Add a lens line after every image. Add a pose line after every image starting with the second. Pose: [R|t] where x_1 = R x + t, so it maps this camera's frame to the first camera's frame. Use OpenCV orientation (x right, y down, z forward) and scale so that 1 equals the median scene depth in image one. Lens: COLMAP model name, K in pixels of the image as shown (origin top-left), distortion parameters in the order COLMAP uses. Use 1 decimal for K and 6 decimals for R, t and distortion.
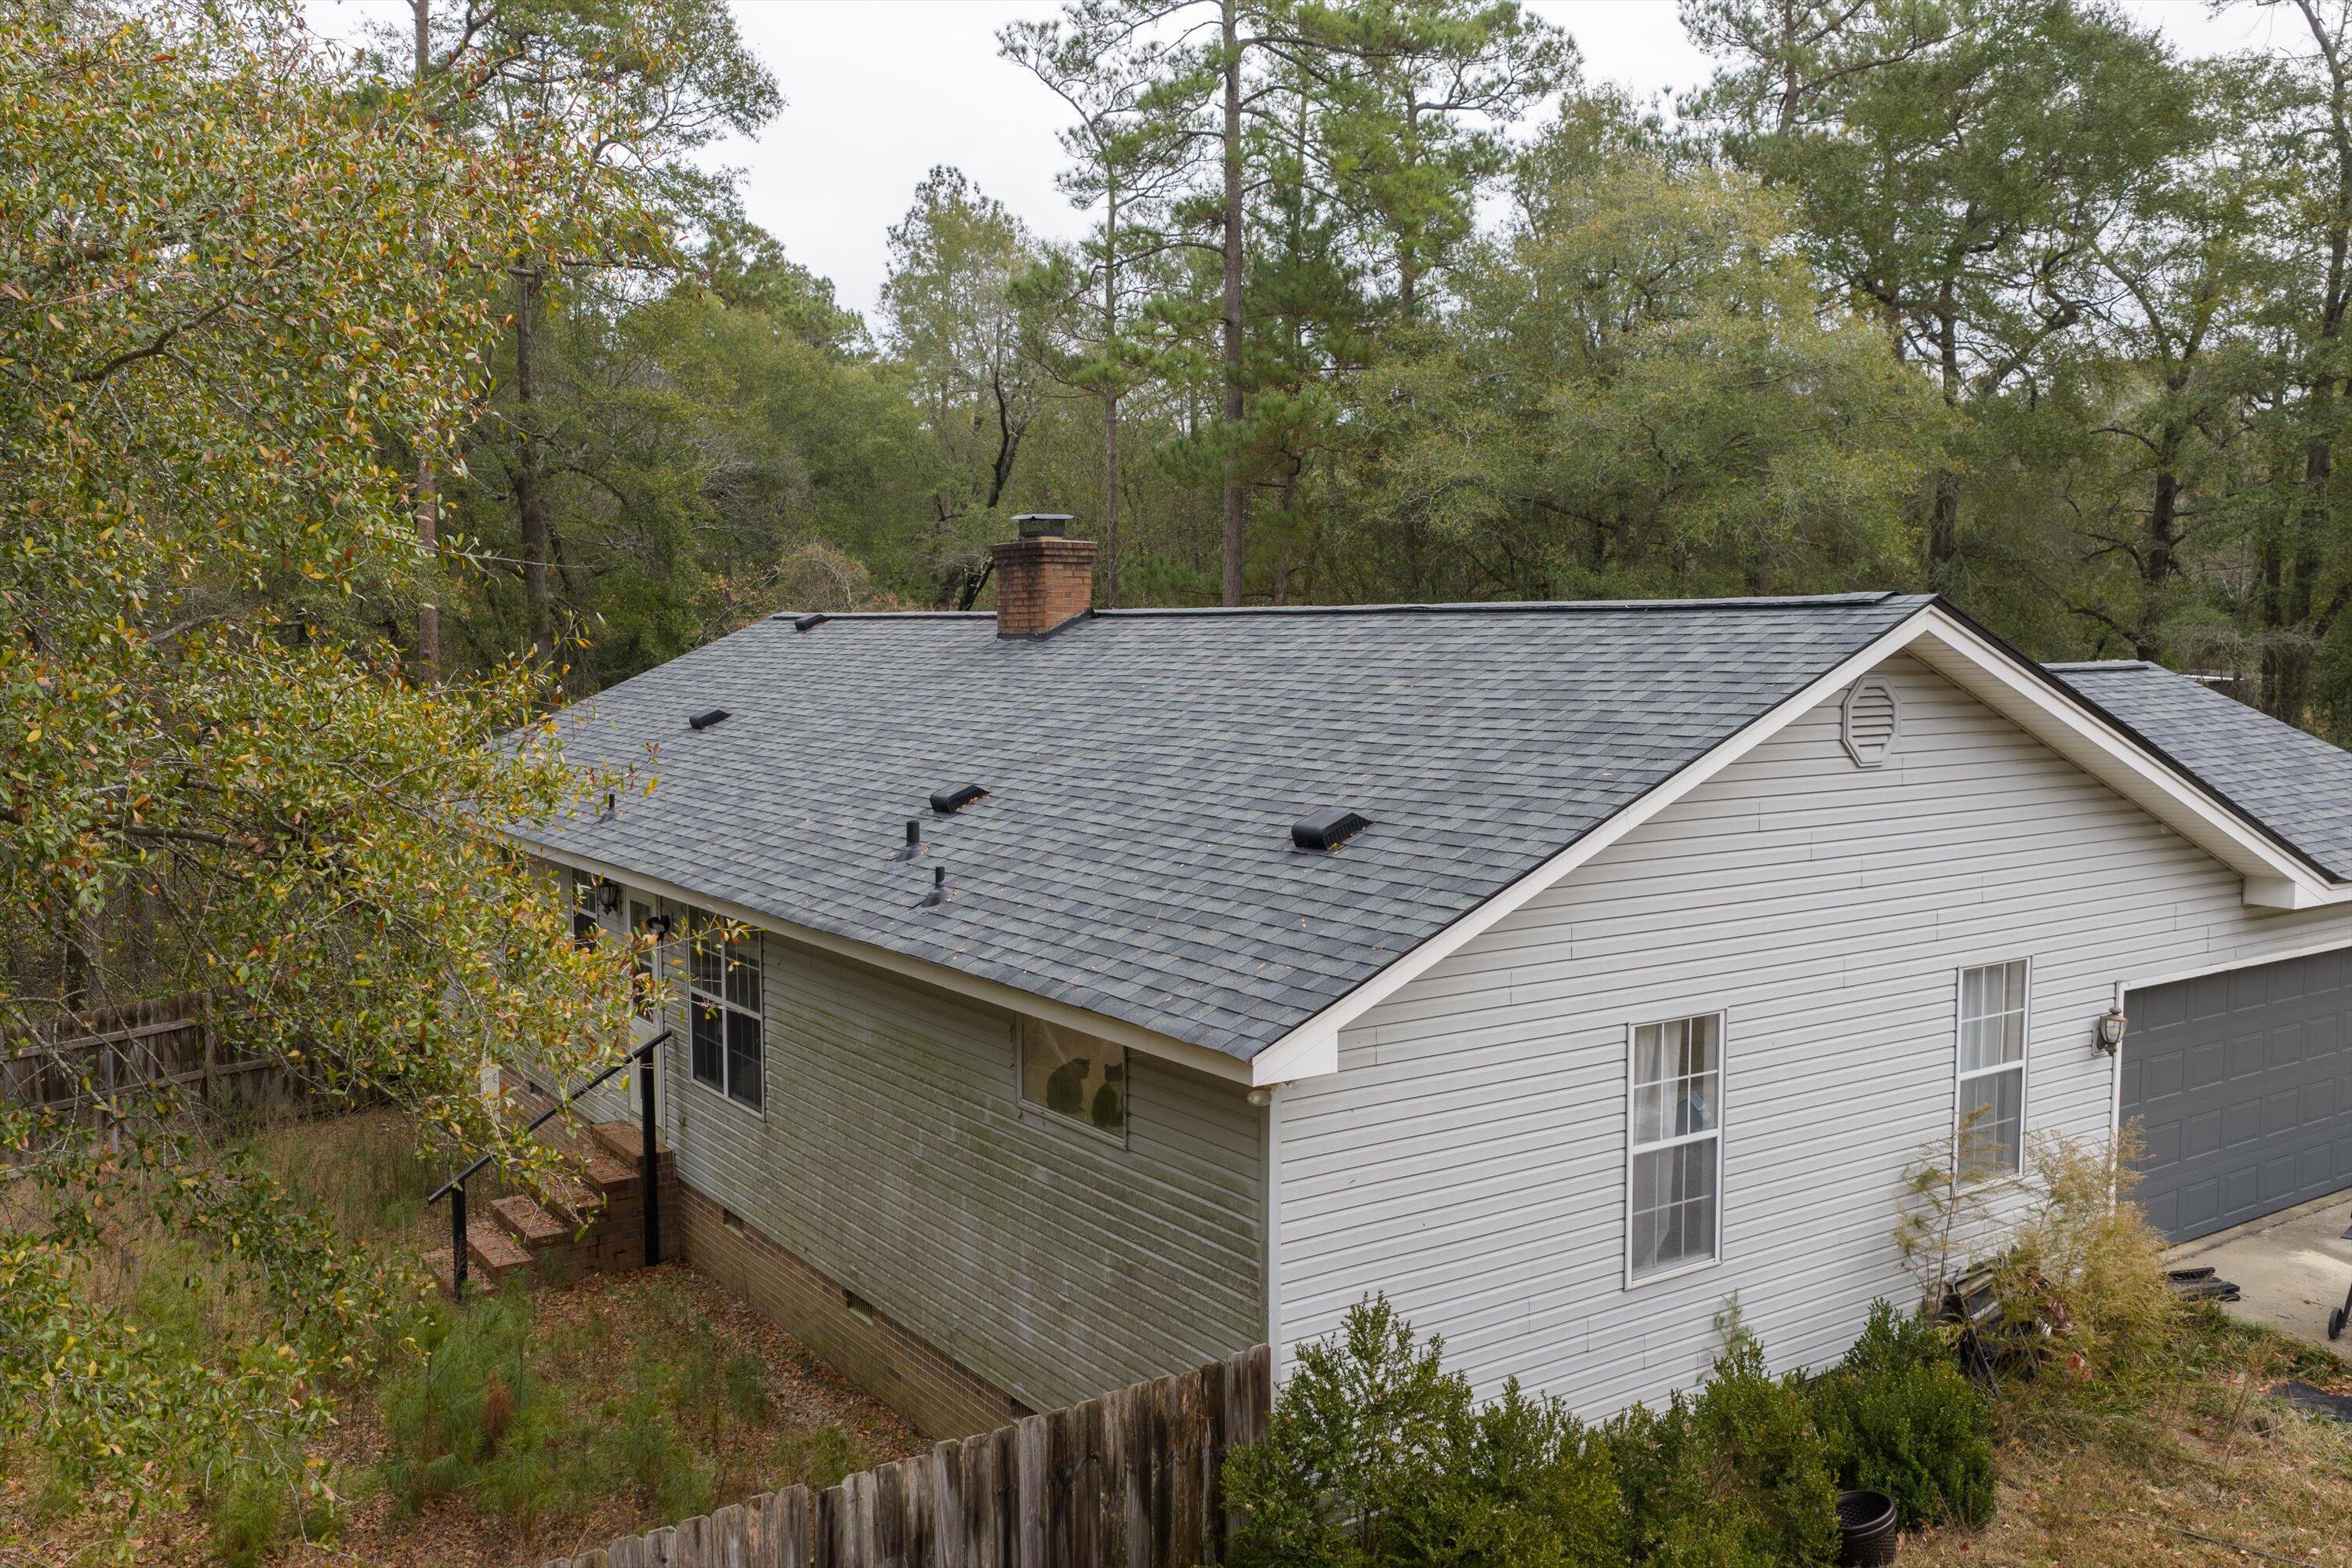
lens RADIAL K [[1948.8, 0, 1173.2], [0, 1948.8, 782.2], [0, 0, 1]] dist [0.016919, -0.030478]
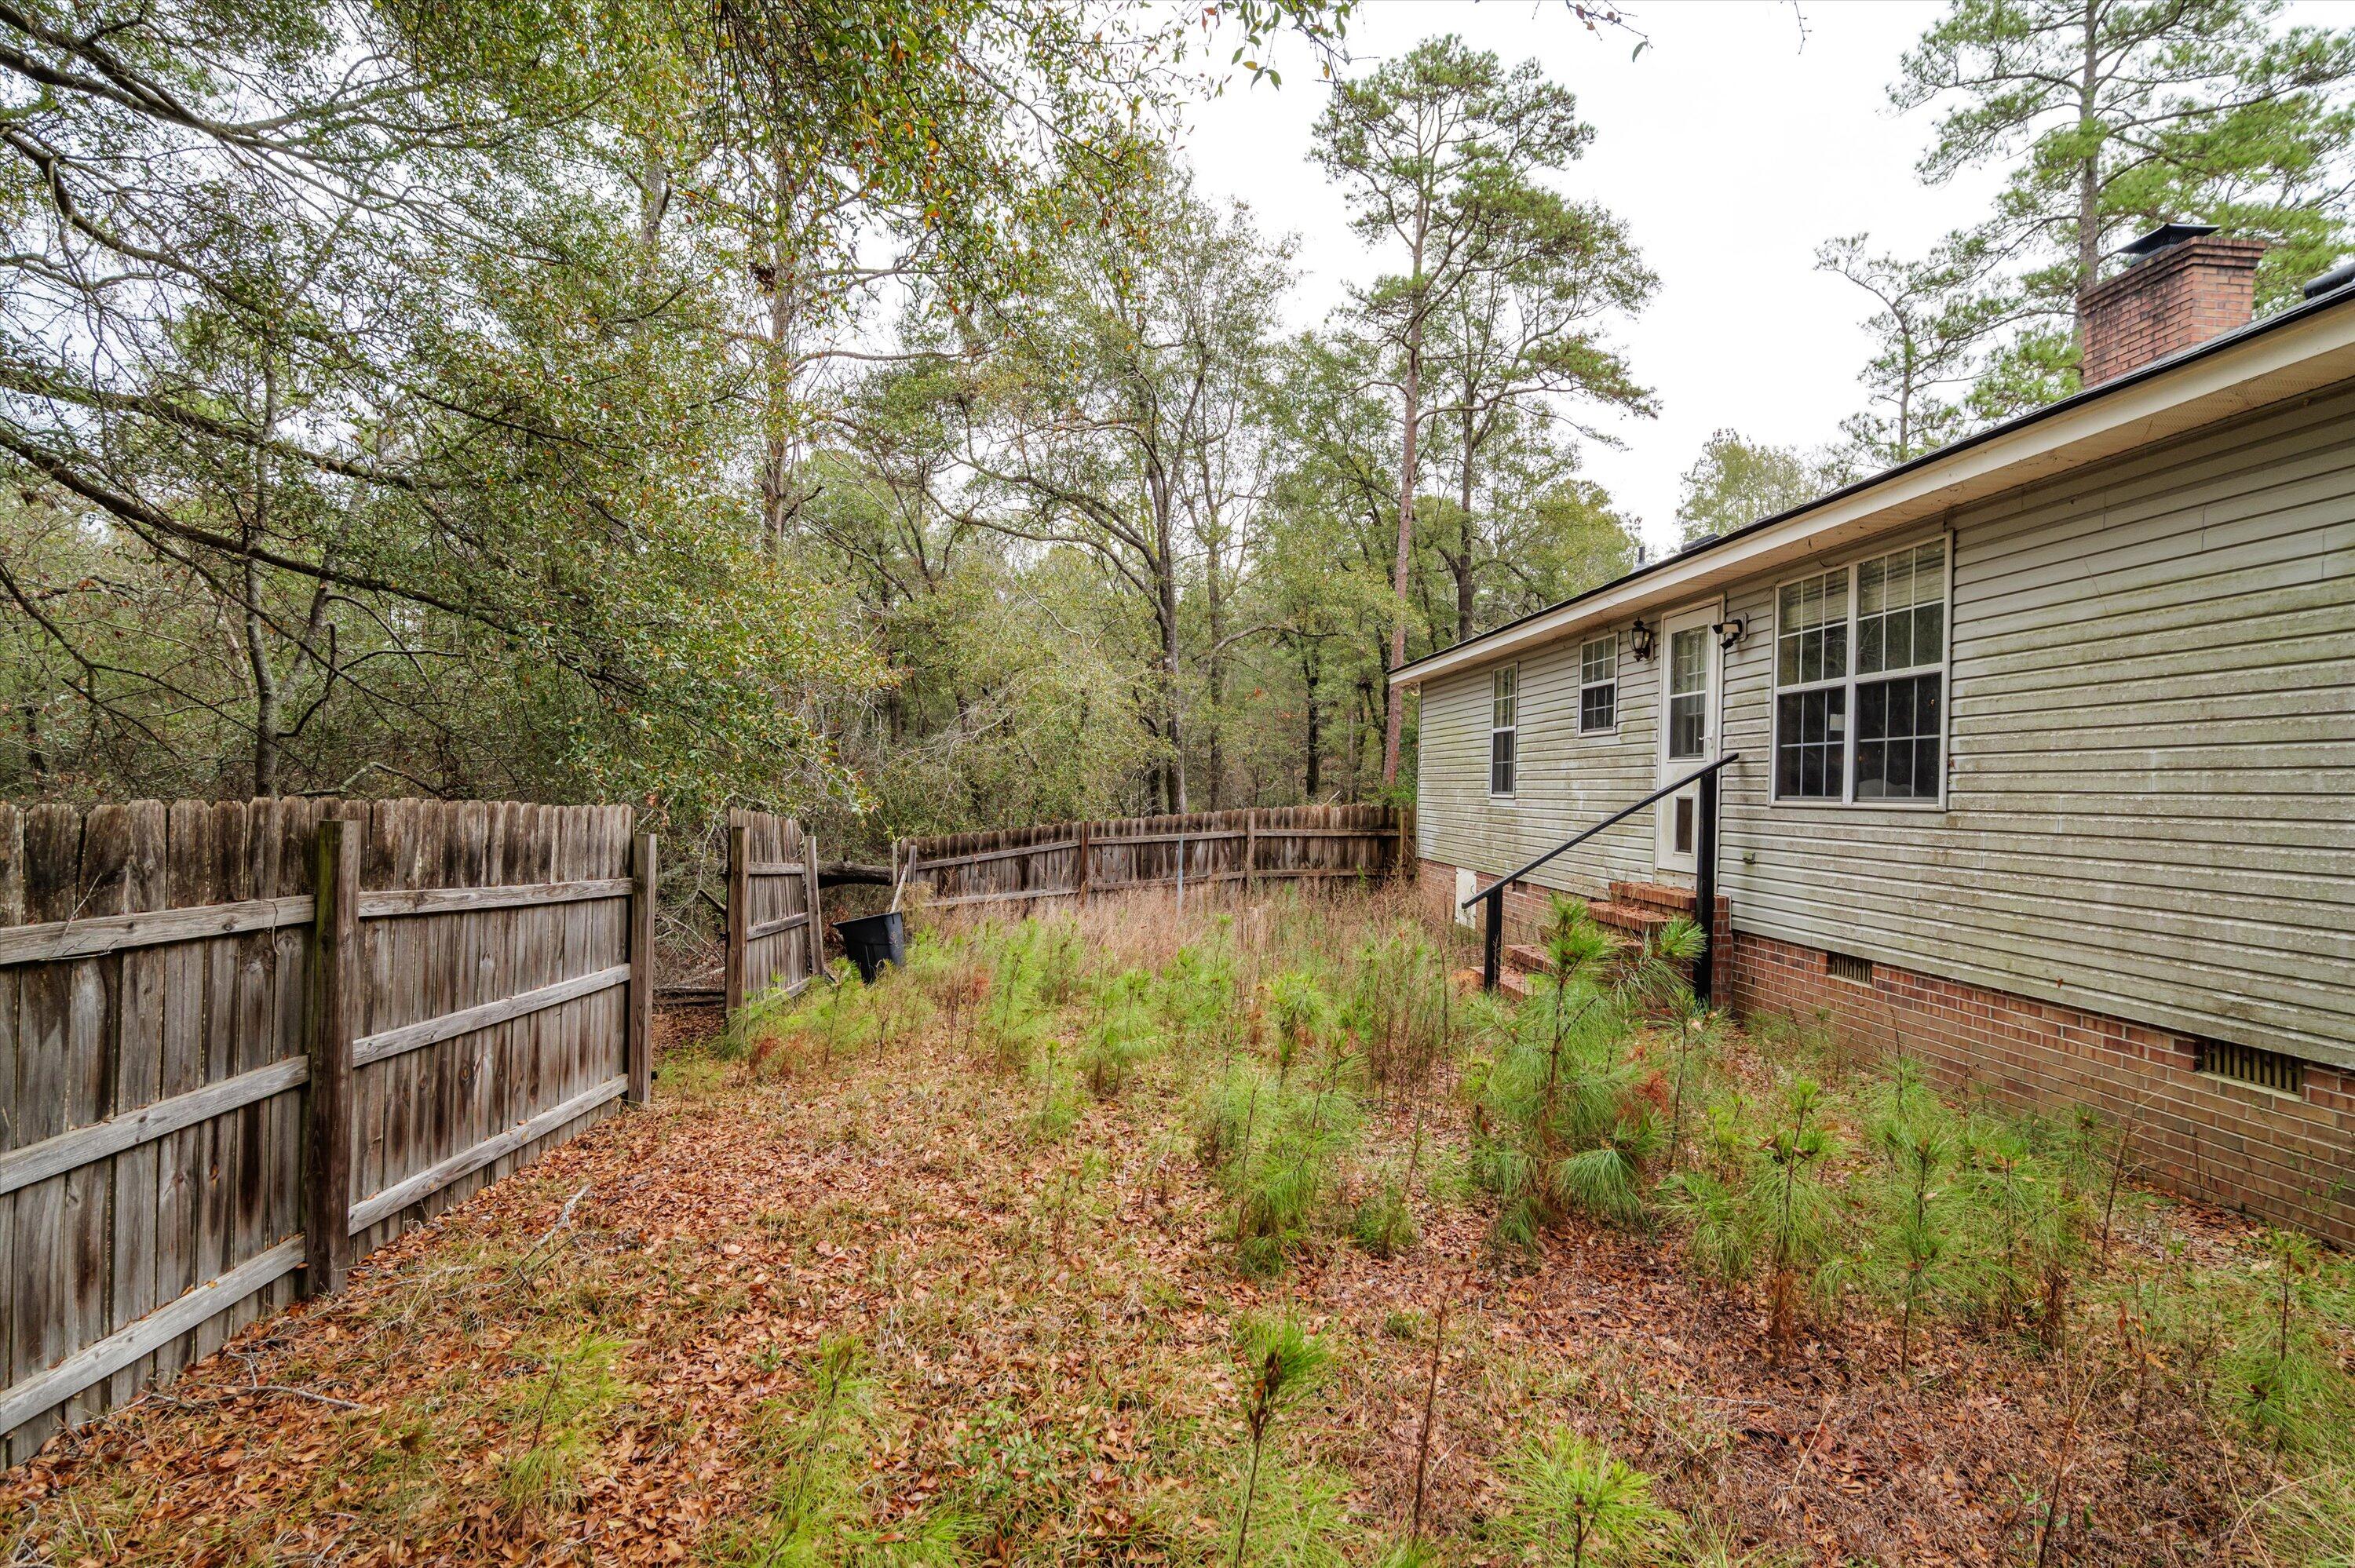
lens RADIAL K [[1124.8, 0, 1177.4], [0, 1124.8, 781.0], [0, 0, 1]] dist [-0.011299, -0.000353]
pose [[0.862983, 0.030724, -0.504297, -0.164056], [-0.069461, 0.995886, -0.058191, 0.137143], [0.500435, 0.085247, 0.861567, 0.336816]]
